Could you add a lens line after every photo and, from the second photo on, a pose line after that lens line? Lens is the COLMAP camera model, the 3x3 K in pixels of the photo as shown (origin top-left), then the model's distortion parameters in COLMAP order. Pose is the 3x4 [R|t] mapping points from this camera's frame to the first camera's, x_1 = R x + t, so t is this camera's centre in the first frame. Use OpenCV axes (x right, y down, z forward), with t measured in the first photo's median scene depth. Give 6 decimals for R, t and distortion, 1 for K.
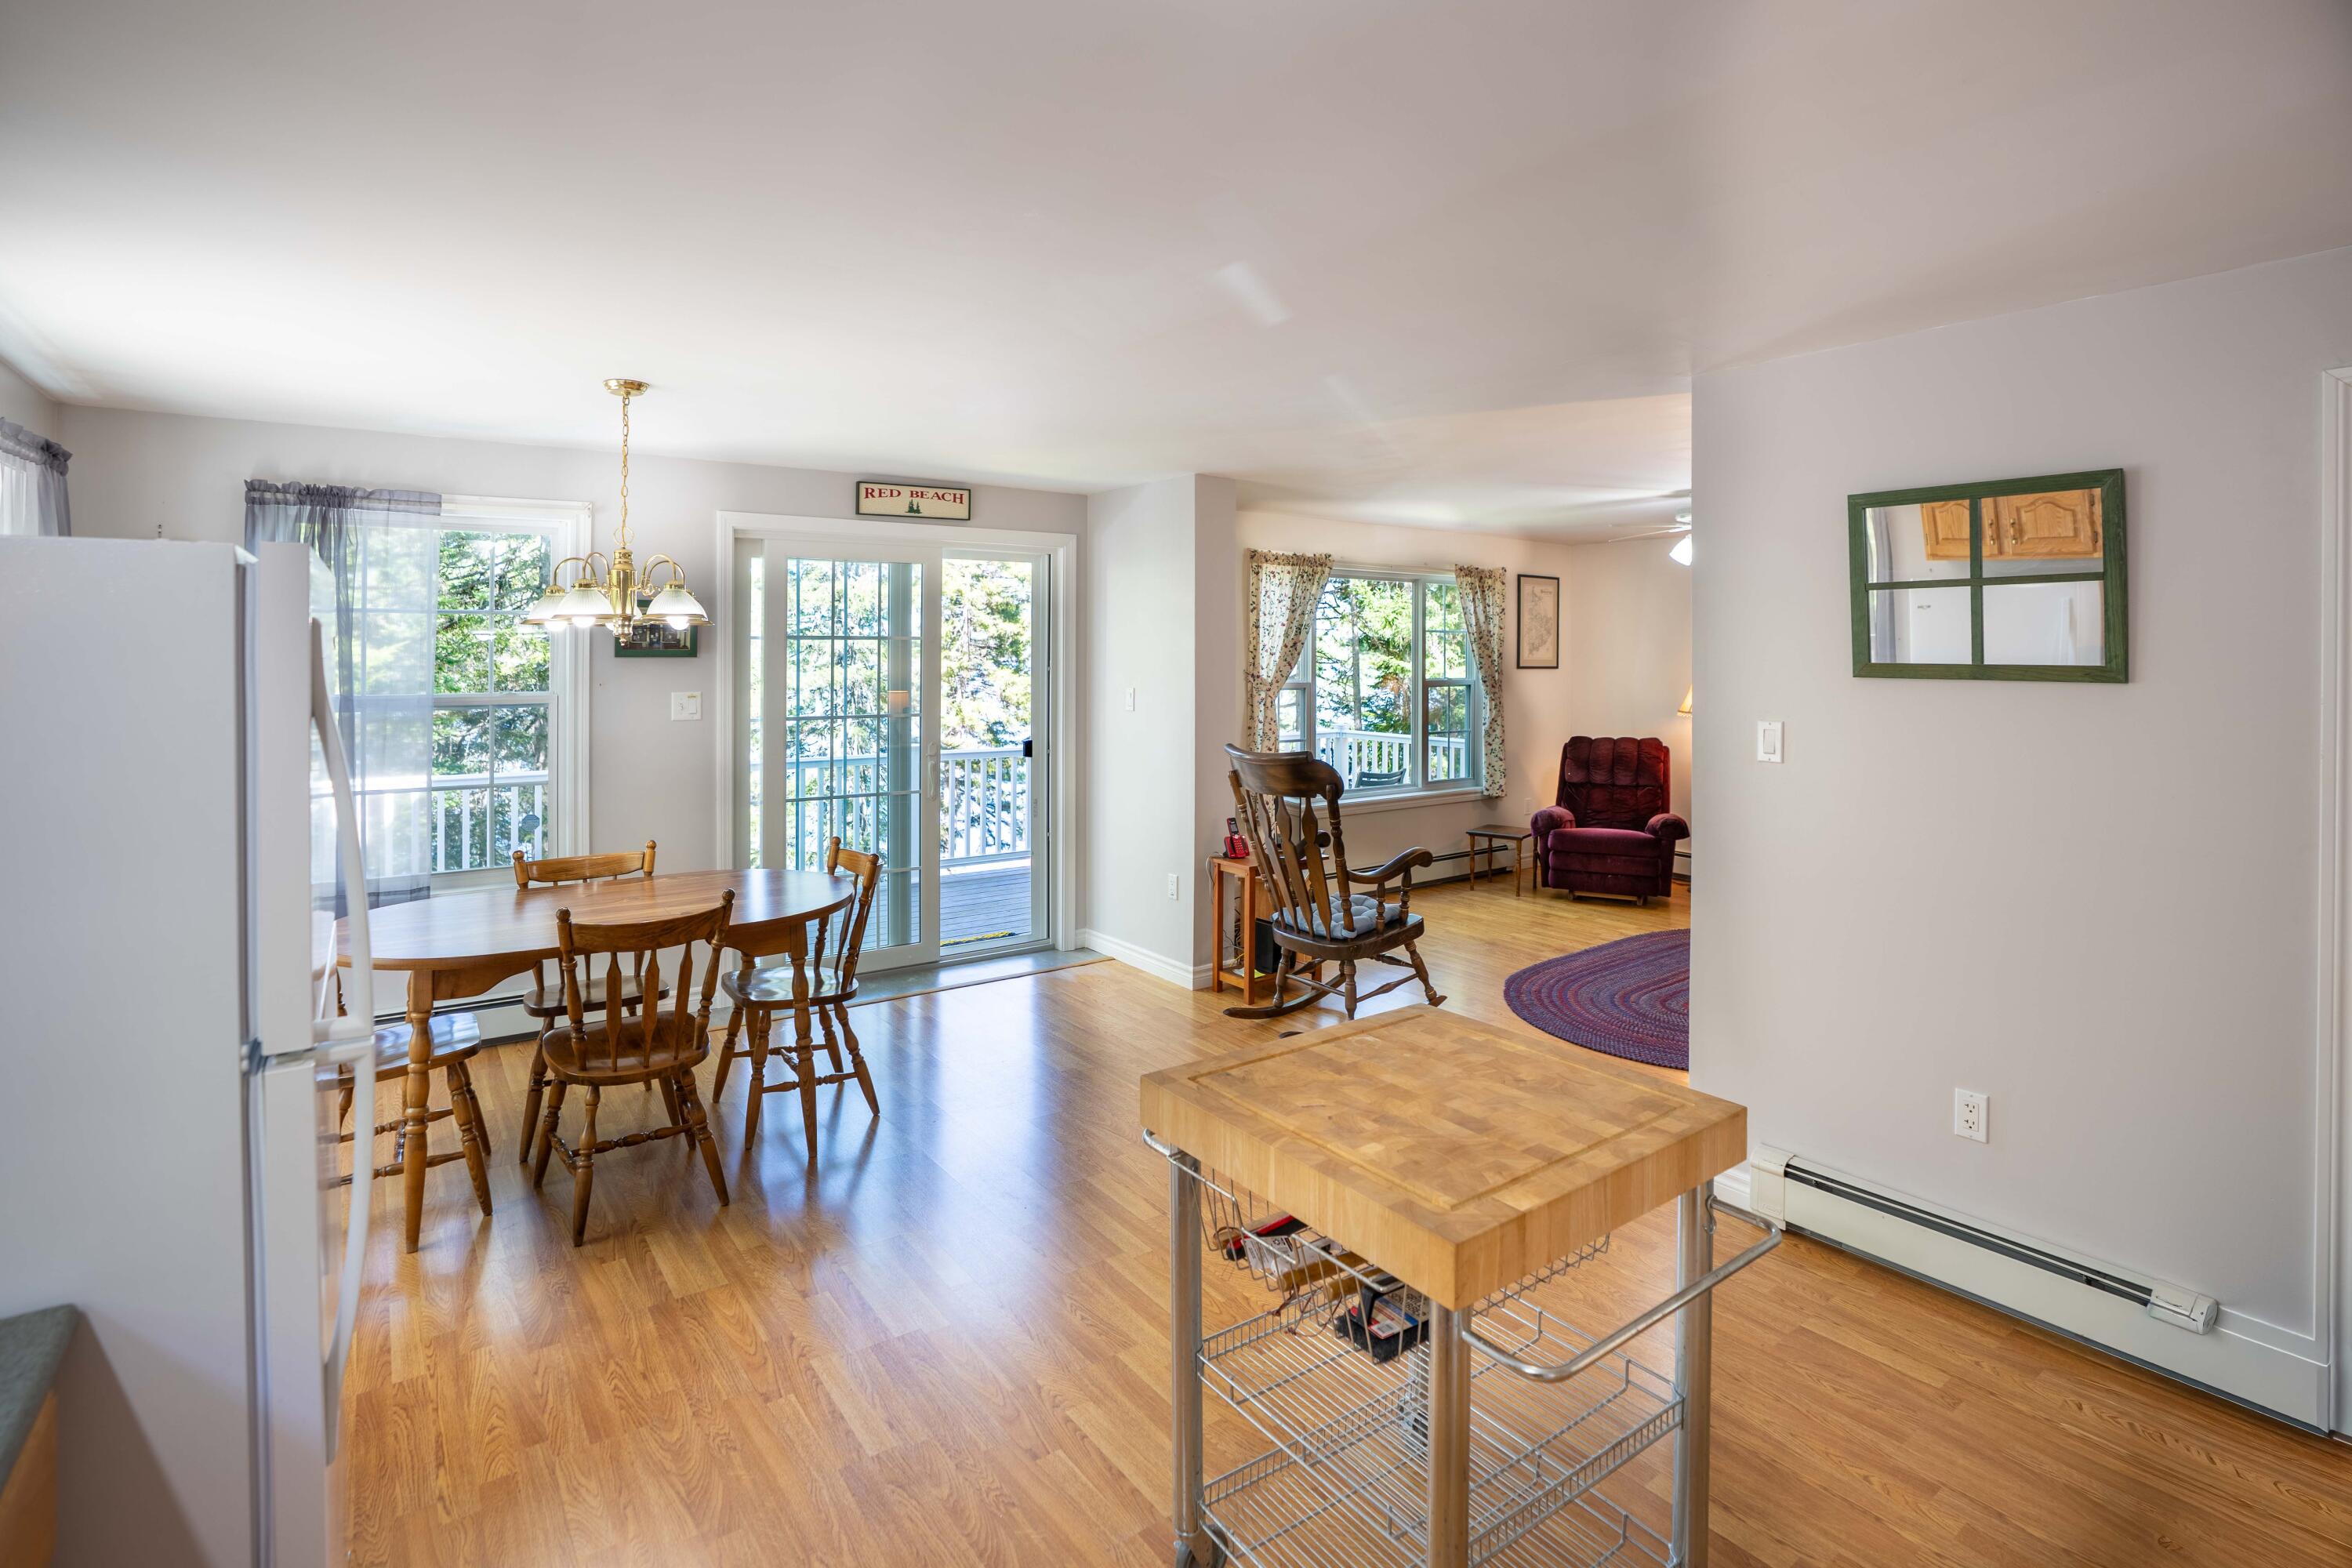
lens RADIAL K [[1105.0, 0, 1168.9], [0, 1105.0, 782.6], [0, 0, 1]] dist [-0.082545, 0.040724]
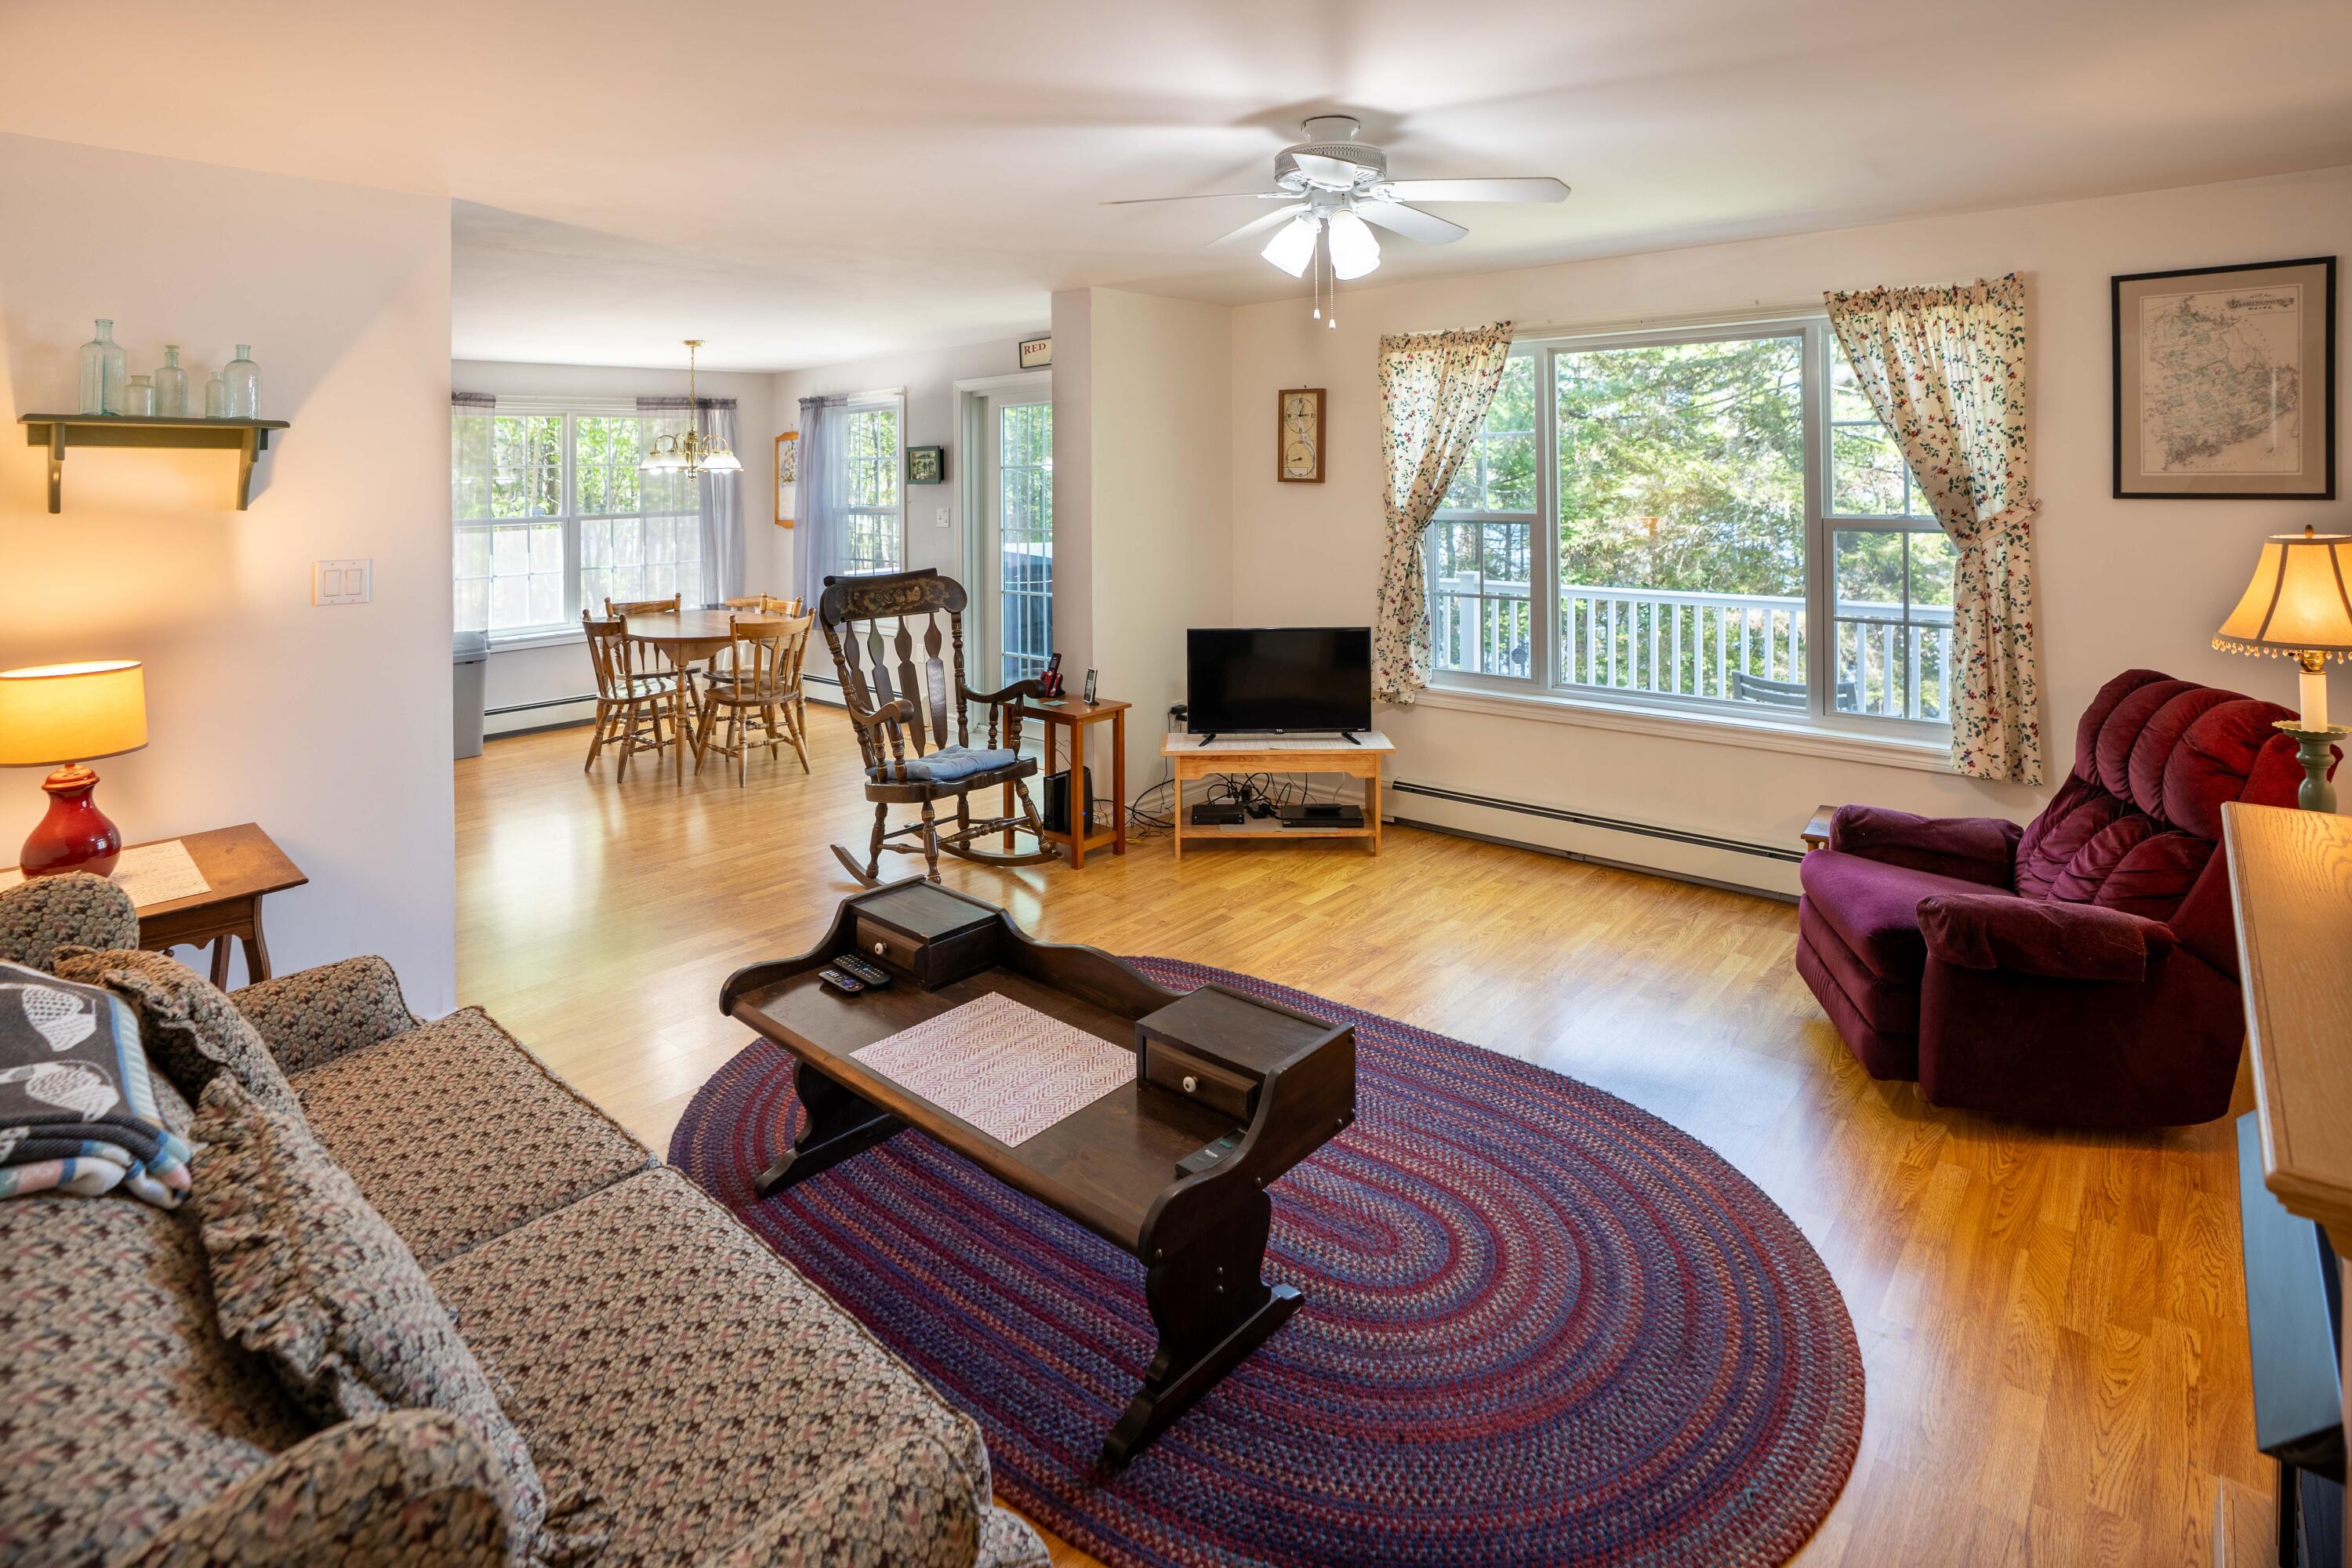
lens RADIAL K [[1105.0, 0, 1168.9], [0, 1105.0, 782.6], [0, 0, 1]] dist [-0.082545, 0.040724]
pose [[0.240141, 0.246604, -0.938892, 1.143456], [-0.104875, 0.968124, 0.227458, -0.089595], [0.965056, 0.043845, 0.258349, 0.908931]]
